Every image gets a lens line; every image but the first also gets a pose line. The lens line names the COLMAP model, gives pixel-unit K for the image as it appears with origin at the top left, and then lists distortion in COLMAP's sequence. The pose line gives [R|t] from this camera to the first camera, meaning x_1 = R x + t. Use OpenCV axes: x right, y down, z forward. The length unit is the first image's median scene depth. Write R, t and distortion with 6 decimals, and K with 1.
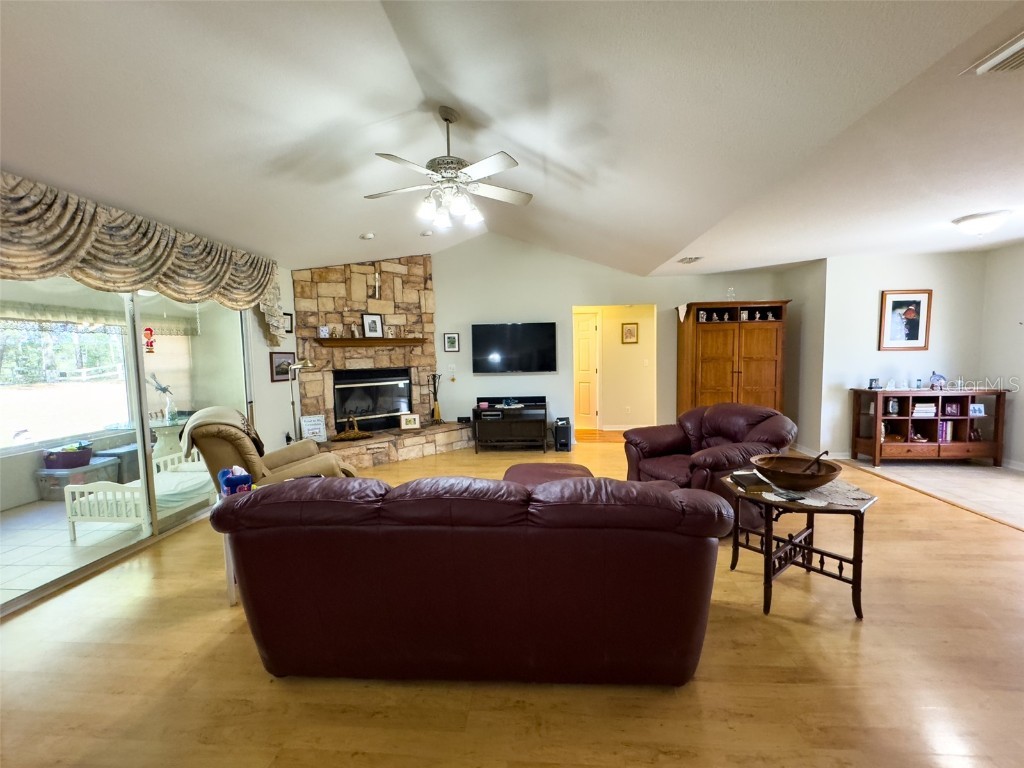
lens RADIAL K [[419.2, 0, 507.8], [0, 419.2, 383.9], [0, 0, 1]] dist [0.002590, 0.000739]
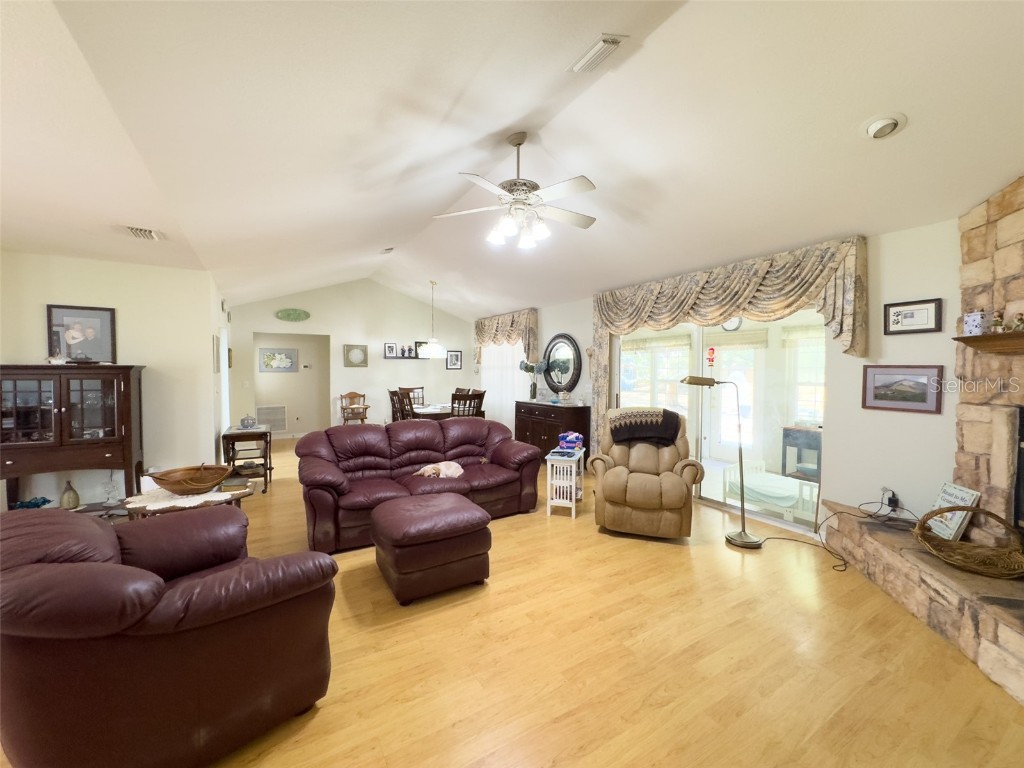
lens RADIAL K [[419.2, 0, 516.6], [0, 419.2, 384.3], [0, 0, 1]] dist [0.002590, 0.000739]
pose [[-0.799687, 0.045003, -0.598728, 0.266398], [-0.027346, 0.993422, 0.111195, -0.088698], [0.599794, 0.105294, -0.793196, 1.010599]]
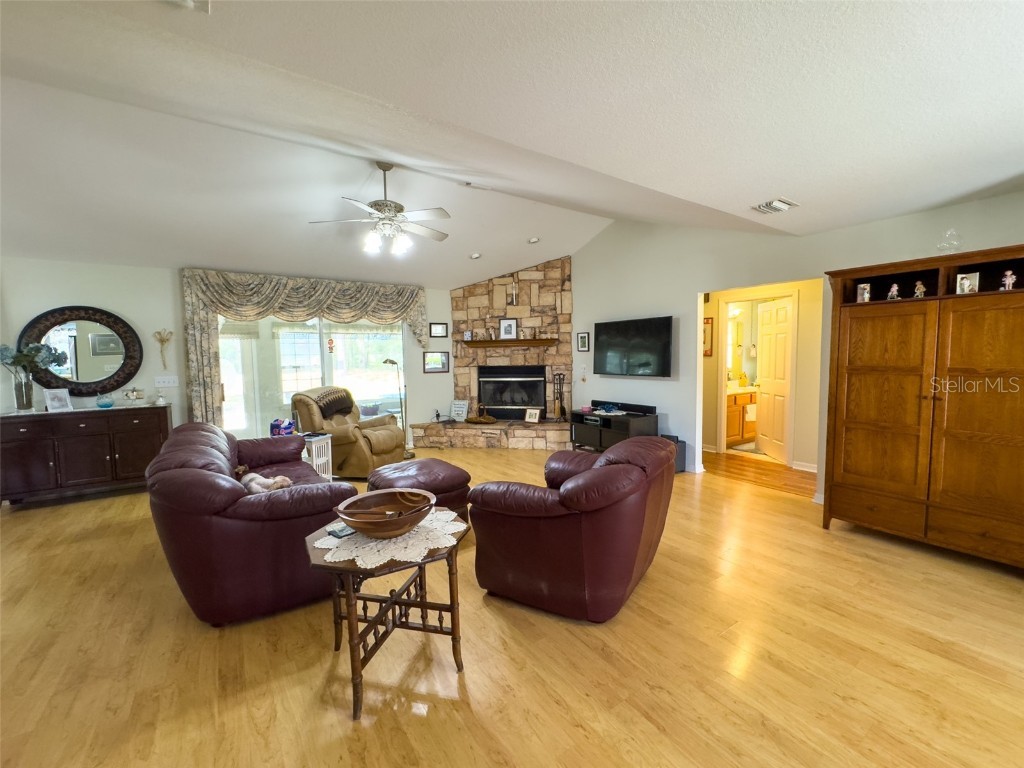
lens RADIAL K [[419.2, 0, 508.6], [0, 419.2, 384.8], [0, 0, 1]] dist [0.002590, 0.000739]
pose [[0.629328, 0.069213, -0.774052, 0.596537], [-0.056915, 0.997456, 0.042915, -0.035158], [0.775053, 0.017048, 0.631666, 0.277388]]
